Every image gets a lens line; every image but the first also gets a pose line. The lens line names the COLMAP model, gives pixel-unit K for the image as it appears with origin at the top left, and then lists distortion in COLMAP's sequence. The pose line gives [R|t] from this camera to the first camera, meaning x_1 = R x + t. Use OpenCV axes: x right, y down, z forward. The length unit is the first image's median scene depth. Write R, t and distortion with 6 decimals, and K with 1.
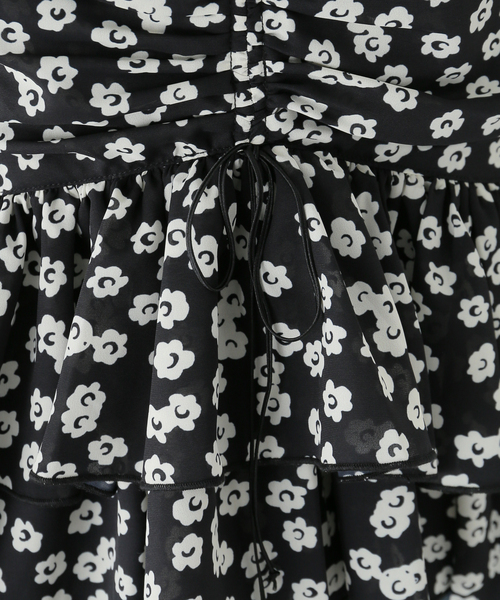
lens RADIAL K [[1503.8, 0, 250.0], [0, 1503.8, 300.0], [0, 0, 1]] dist [-1.138331, 12.201670]
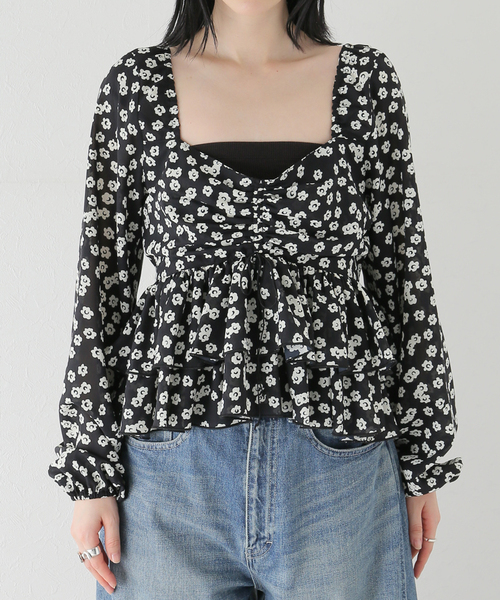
lens RADIAL K [[1199.3, 0, 250.0], [0, 1199.3, 300.0], [0, 0, 1]] dist [-0.667855, -0.072900]
pose [[0.998617, 0.019083, -0.048996, 0.116457], [-0.028125, 0.981169, -0.191091, 0.518168], [0.044427, 0.192205, 0.980349, -1.633062]]
